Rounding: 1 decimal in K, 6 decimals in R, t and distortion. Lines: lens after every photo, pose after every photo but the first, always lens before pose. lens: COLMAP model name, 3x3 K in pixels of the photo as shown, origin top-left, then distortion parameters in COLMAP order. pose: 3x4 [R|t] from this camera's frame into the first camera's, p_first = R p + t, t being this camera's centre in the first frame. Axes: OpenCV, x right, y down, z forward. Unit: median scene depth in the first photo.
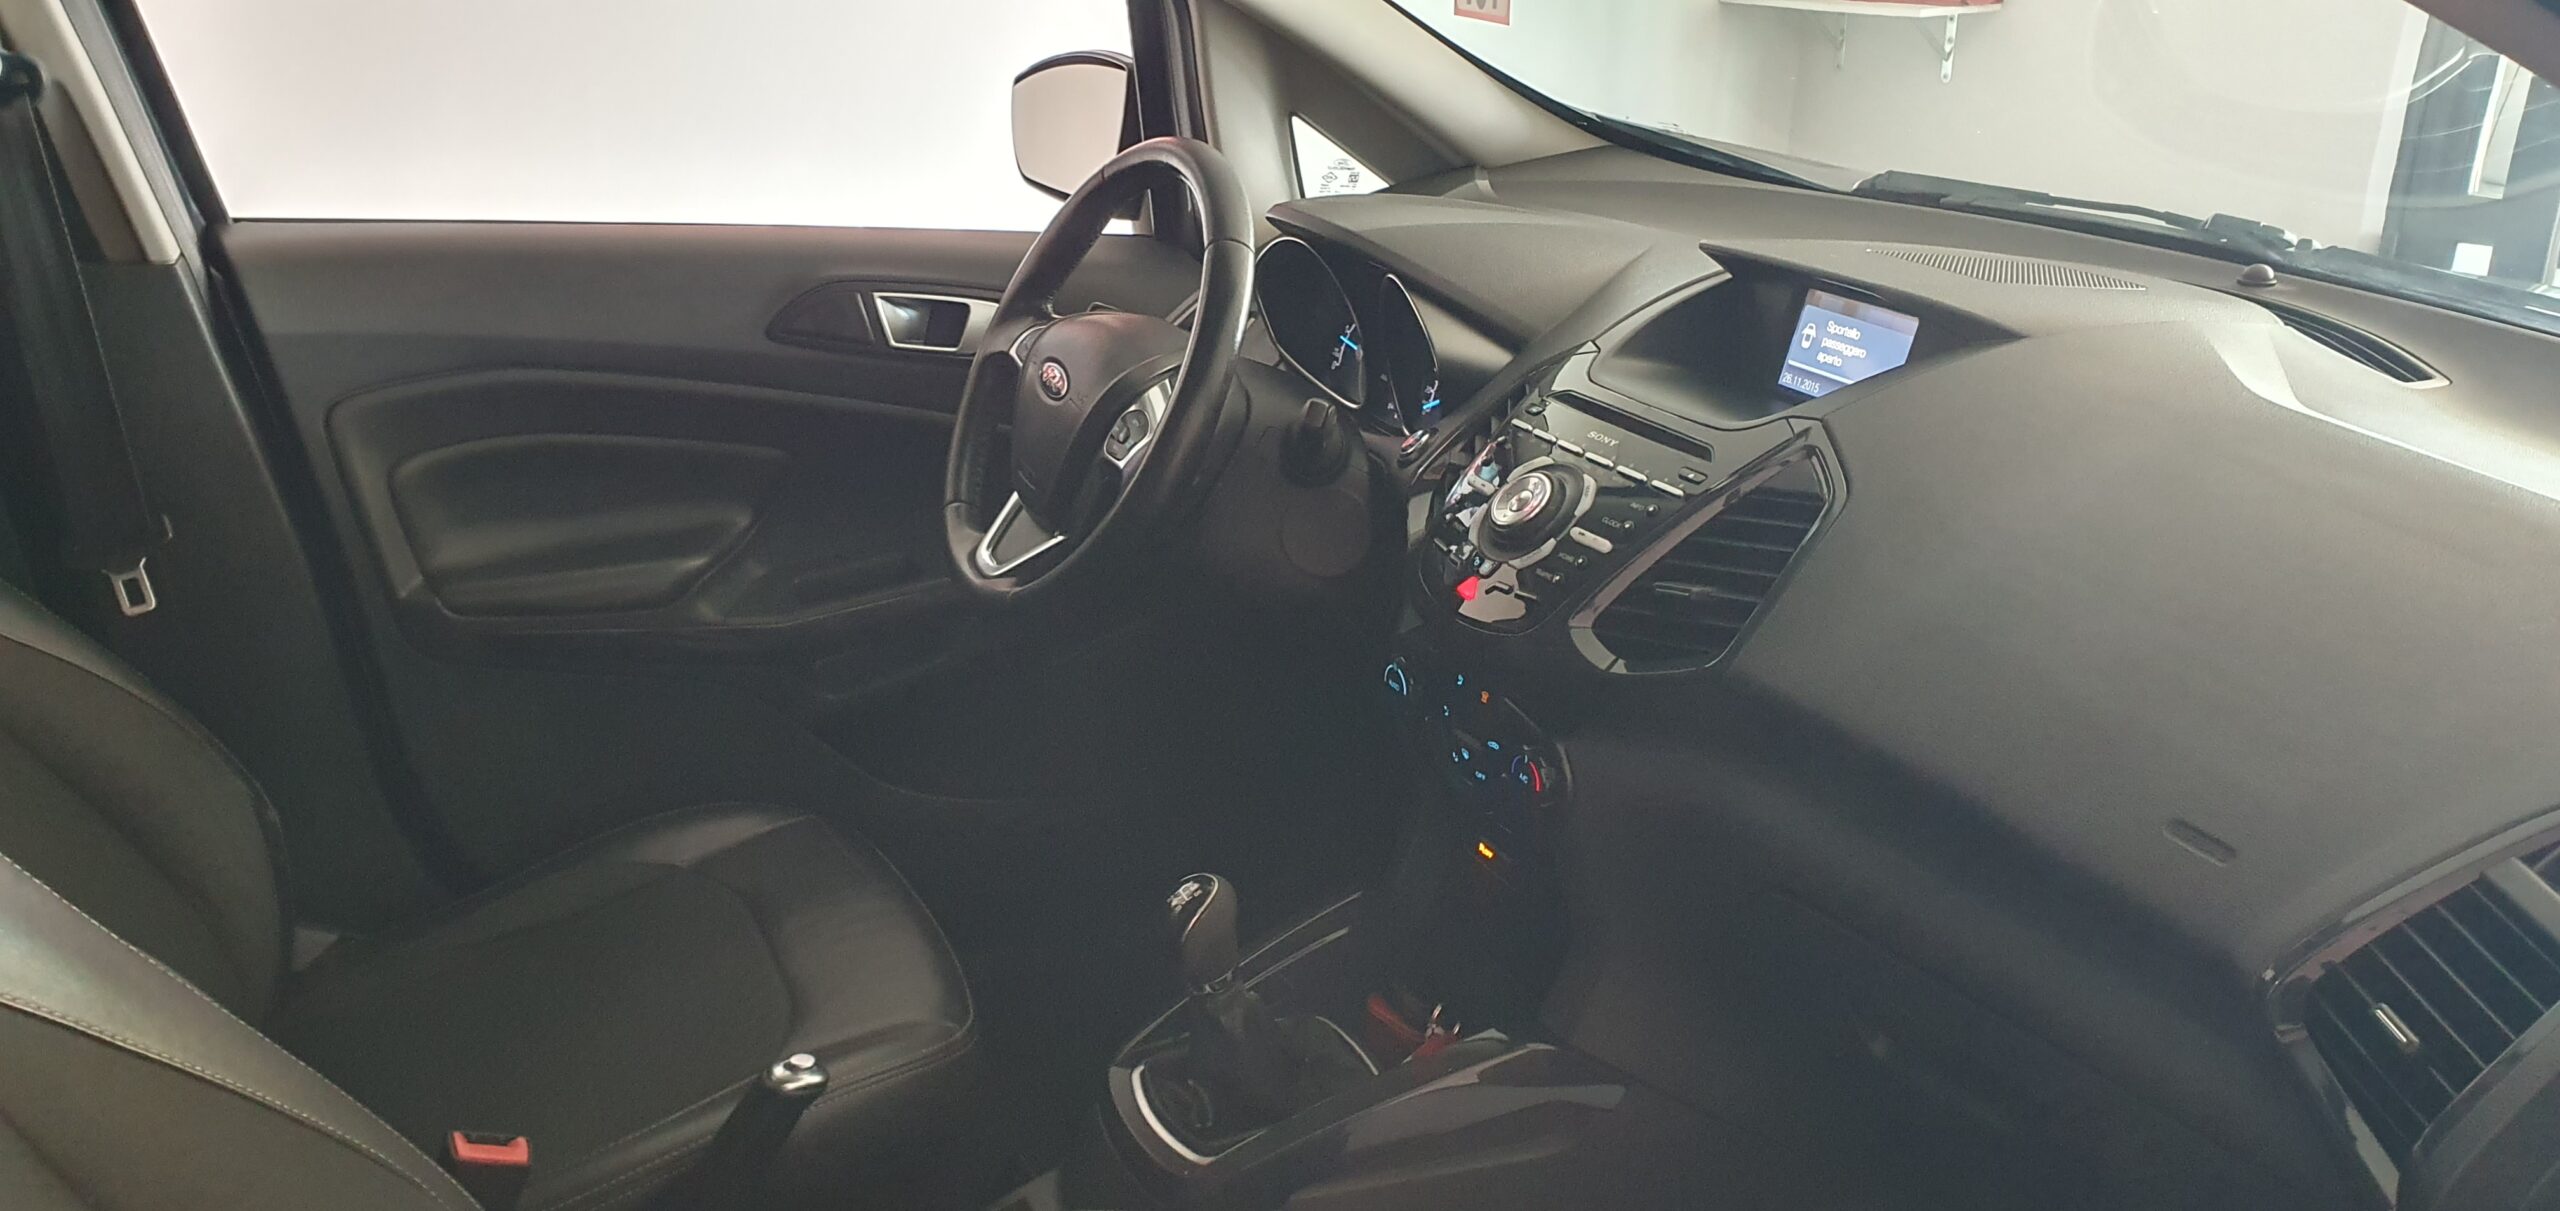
lens RADIAL K [[1933.4, 0, 1277.7], [0, 1933.4, 608.9], [0, 0, 1]] dist [-0.004768, 0.001636]
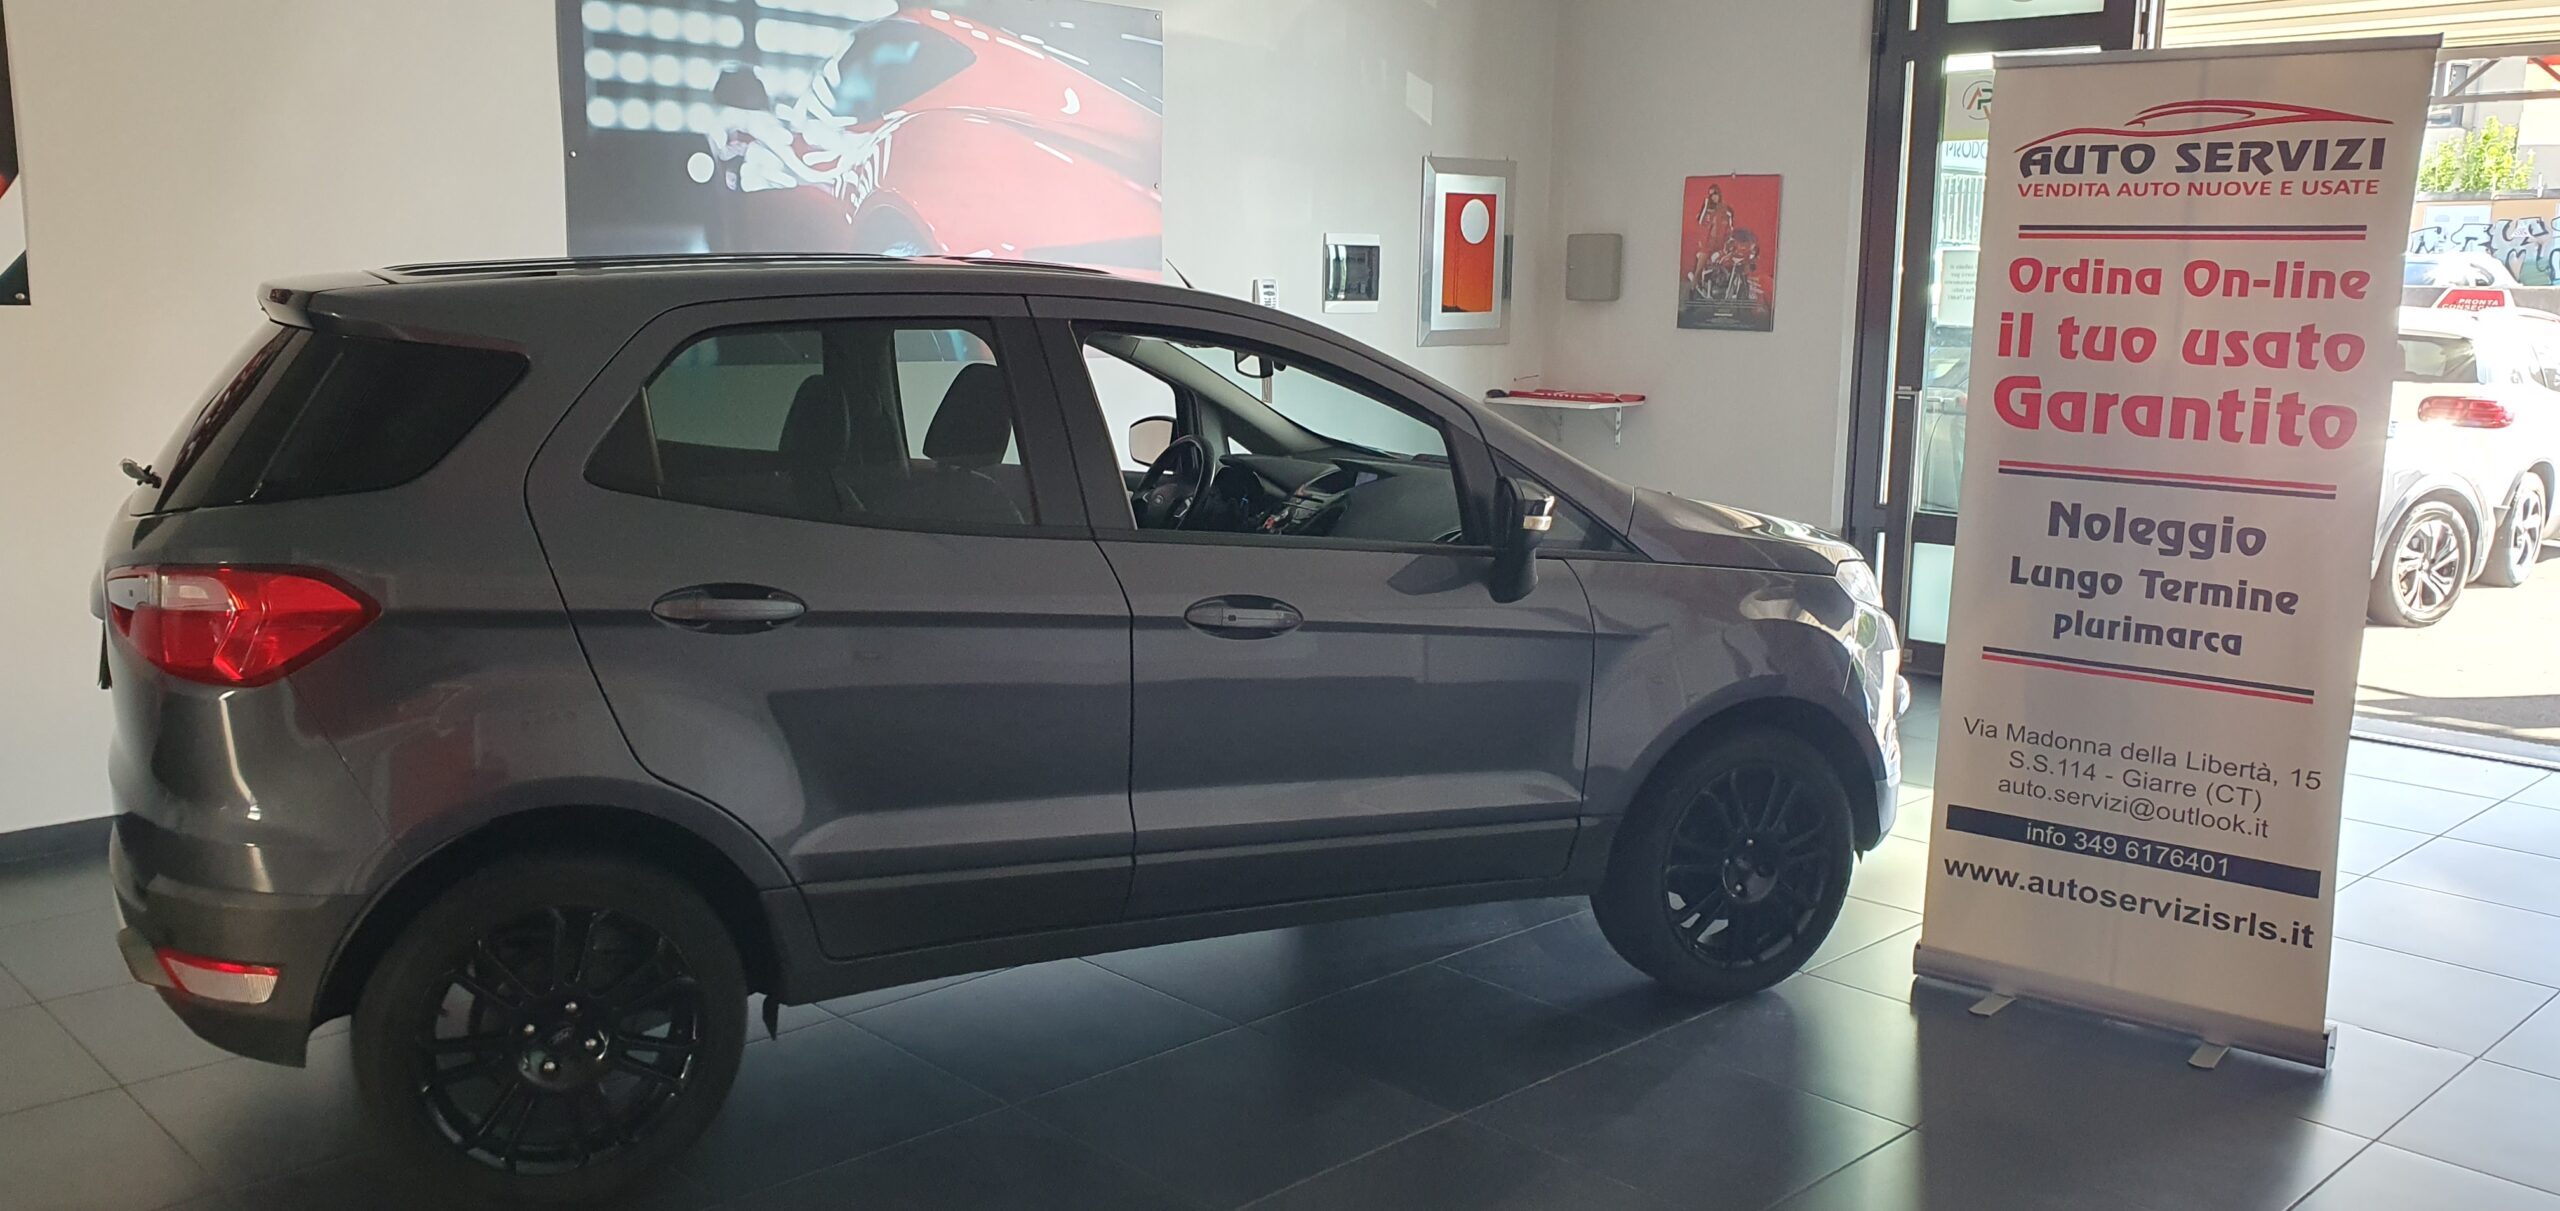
lens RADIAL K [[1933.4, 0, 1281.9], [0, 1933.4, 605.7], [0, 0, 1]] dist [-0.004768, 0.001636]
pose [[0.999710, -0.005170, 0.023531, 0.024861], [0.009788, 0.979618, -0.200633, 0.725294], [-0.022014, 0.200805, 0.979384, -2.262353]]
